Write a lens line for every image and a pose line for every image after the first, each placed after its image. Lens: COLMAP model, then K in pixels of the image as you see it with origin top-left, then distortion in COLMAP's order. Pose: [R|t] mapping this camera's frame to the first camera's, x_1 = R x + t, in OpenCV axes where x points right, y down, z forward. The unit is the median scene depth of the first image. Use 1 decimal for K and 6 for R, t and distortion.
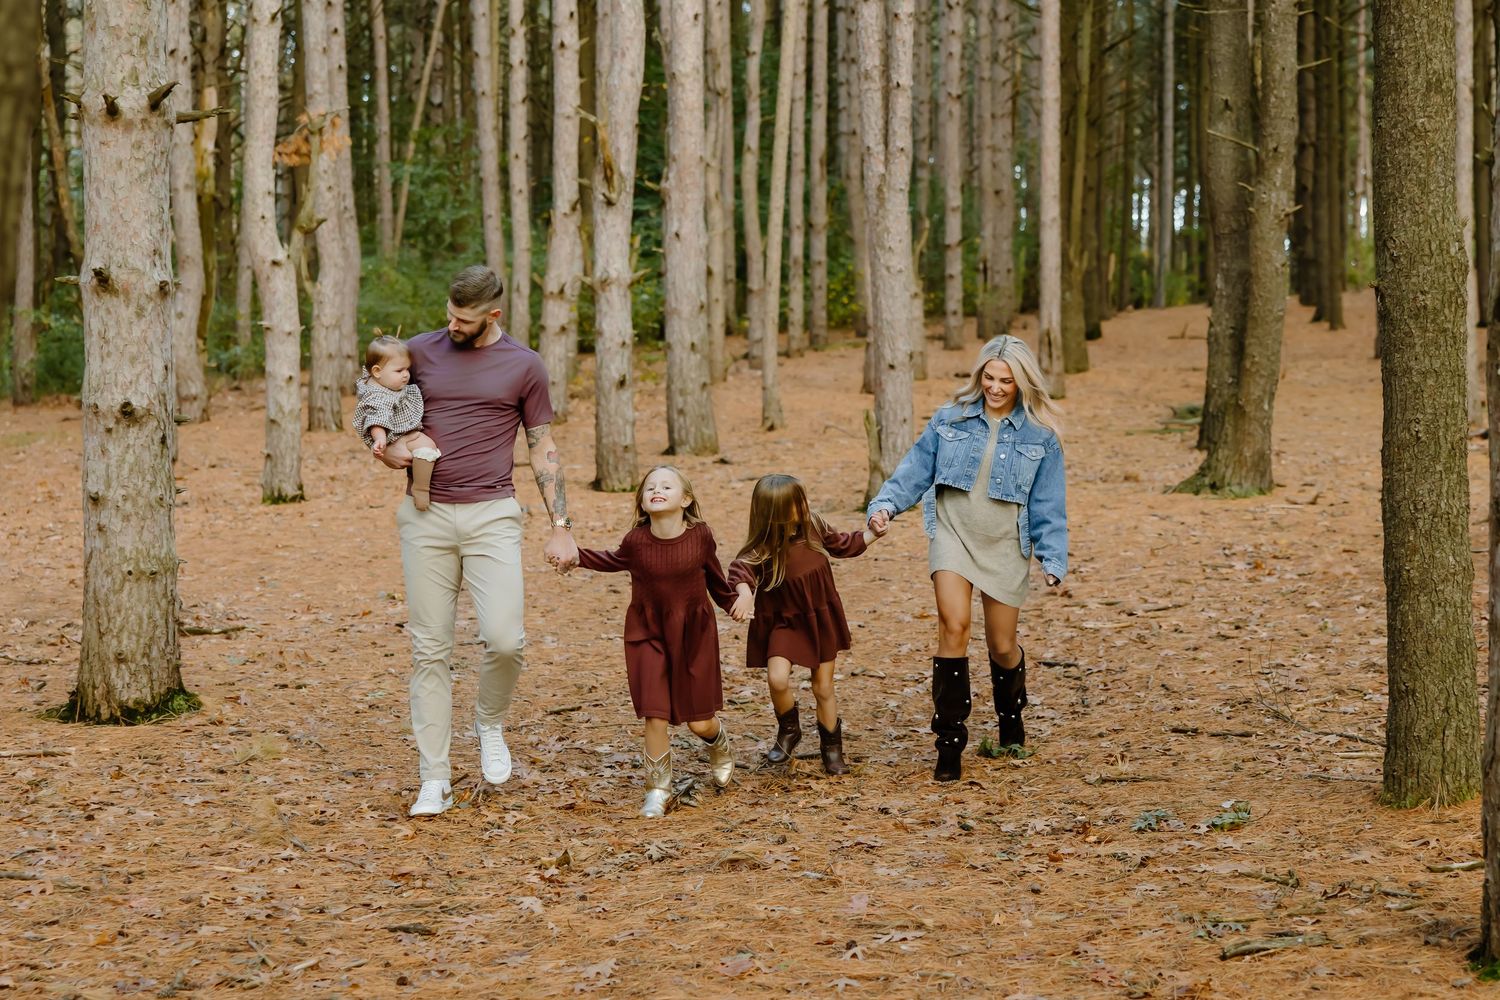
lens RADIAL K [[2634.5, 0, 832.0], [0, 2634.5, 500.4], [0, 0, 1]] dist [-0.049168, -0.020264]
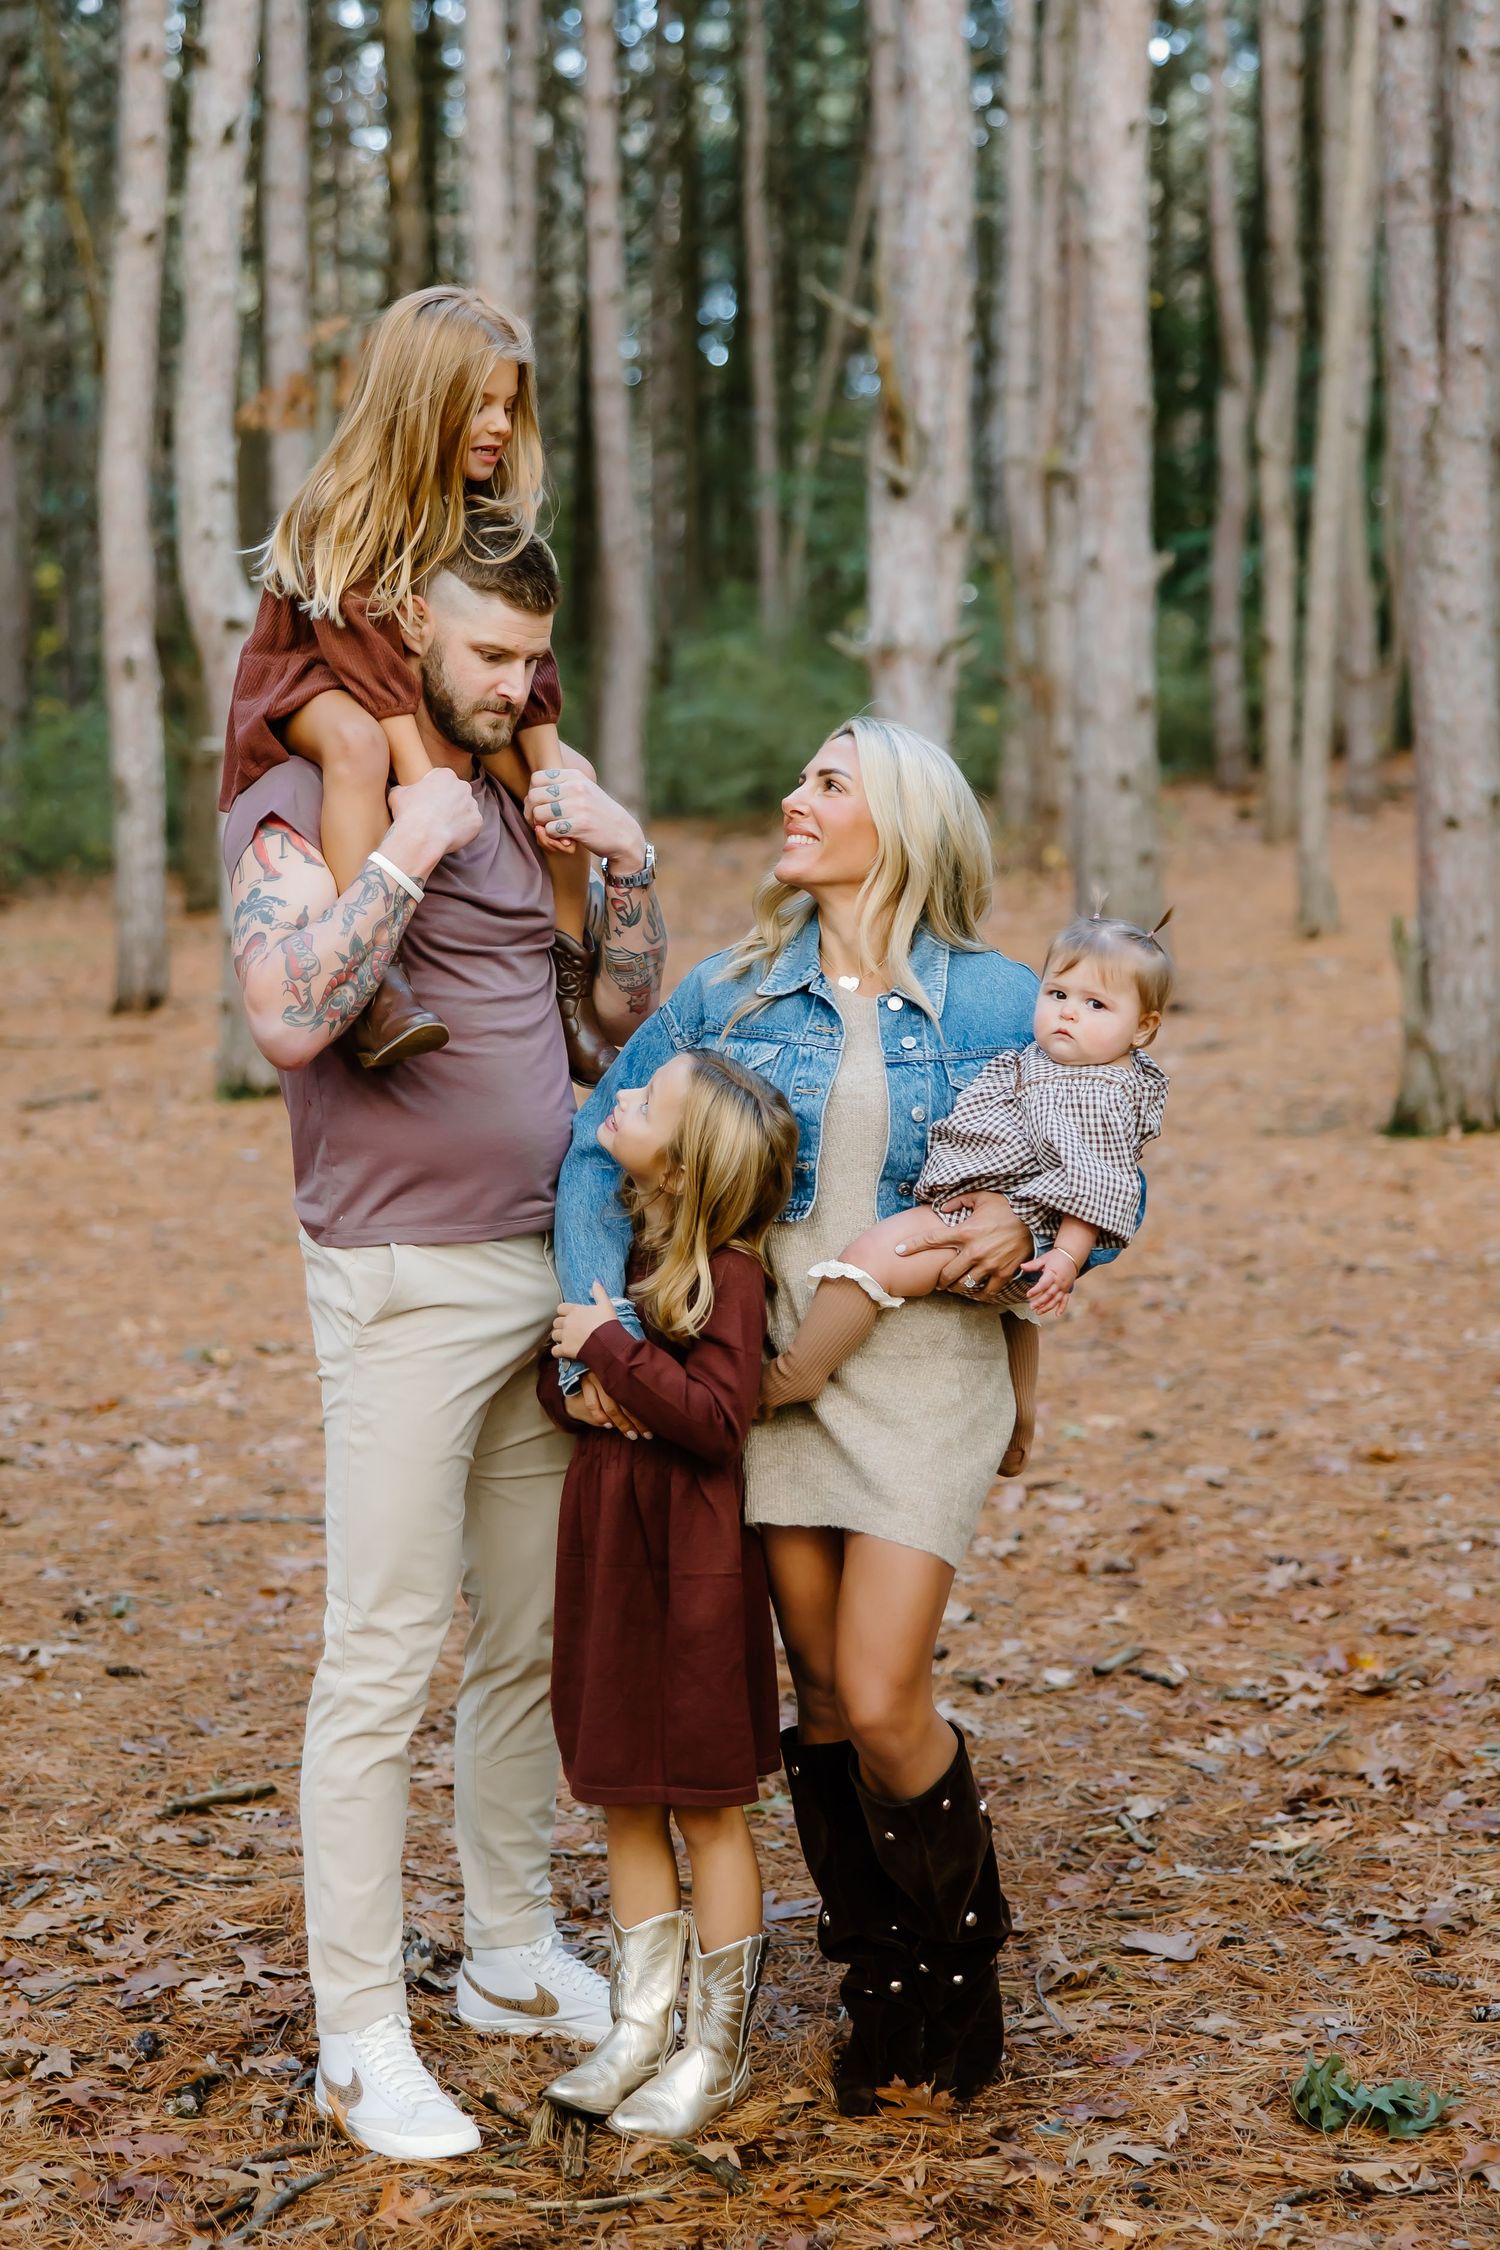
lens RADIAL K [[3845.2, 0, 808.0], [0, 3845.2, 1120.7], [0, 0, 1]] dist [-0.028286, 0.113145]
pose [[0.977114, 0.008661, -0.212542, 0.055454], [-0.002040, 0.999506, 0.031350, -0.019137], [0.212708, -0.030199, 0.976649, 0.311423]]
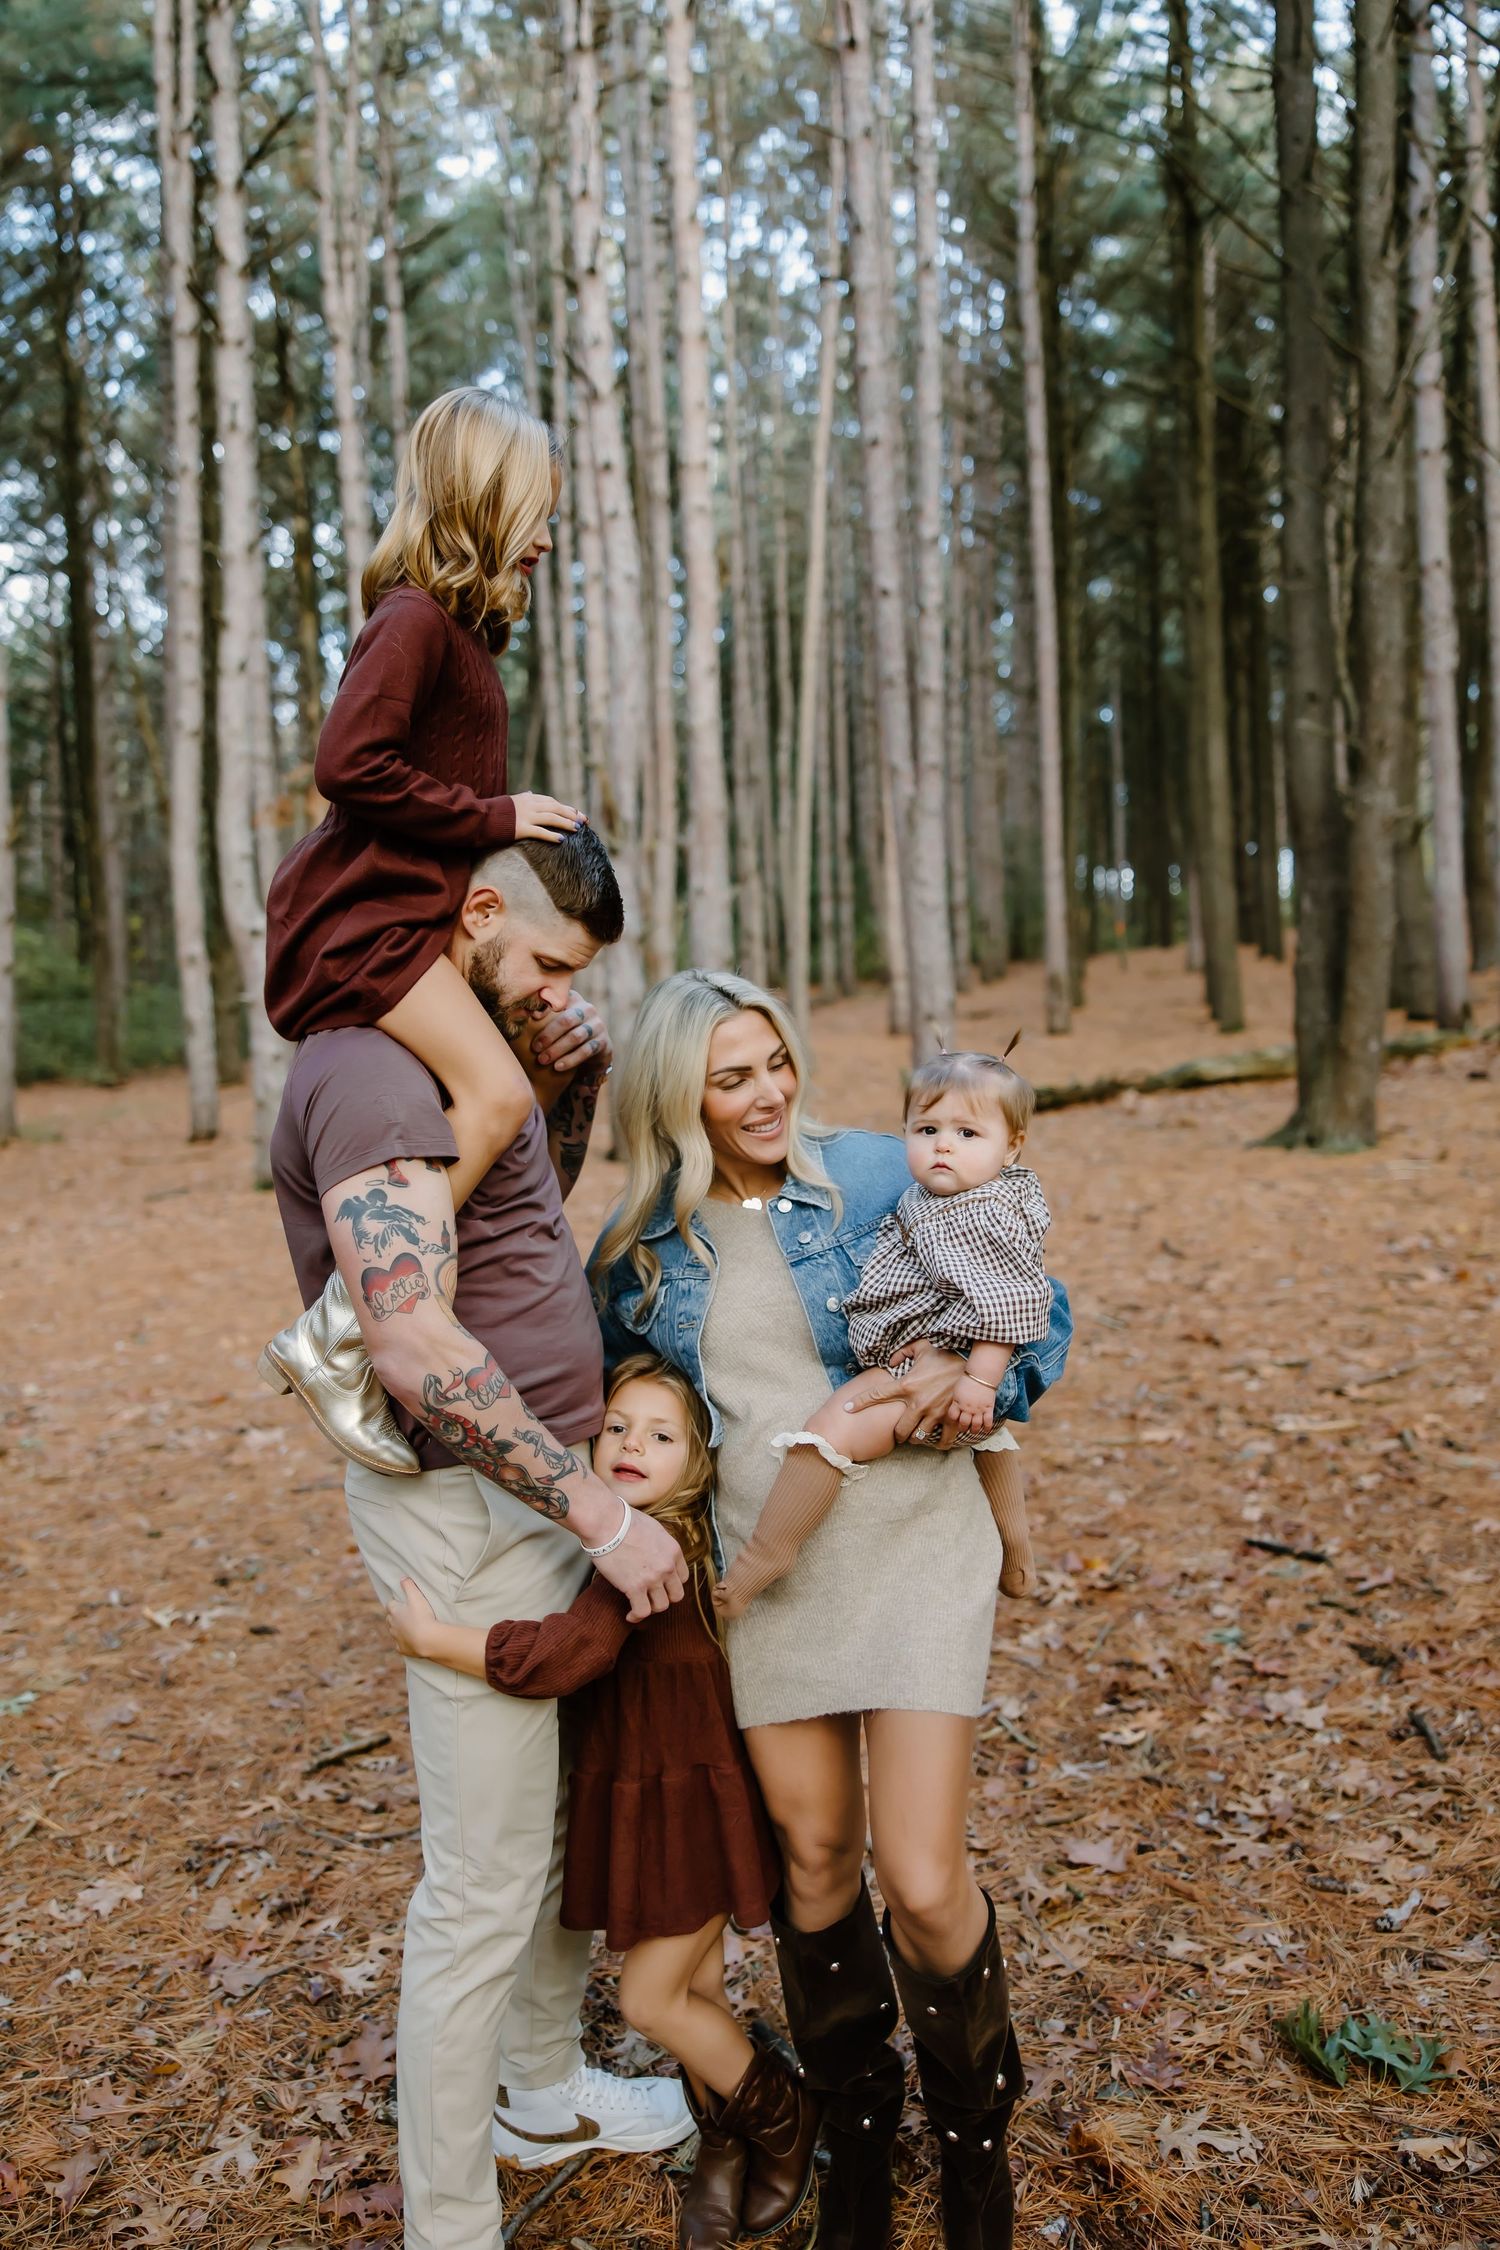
lens RADIAL K [[1727.9, 0, 723.7], [0, 1727.9, 1129.0], [0, 0, 1]] dist [0.002701, -0.004308]
pose [[0.995845, -0.036234, -0.083541, 0.001170], [0.037719, 0.999156, 0.016264, -0.025647], [0.082881, -0.019348, 0.996372, 0.420296]]
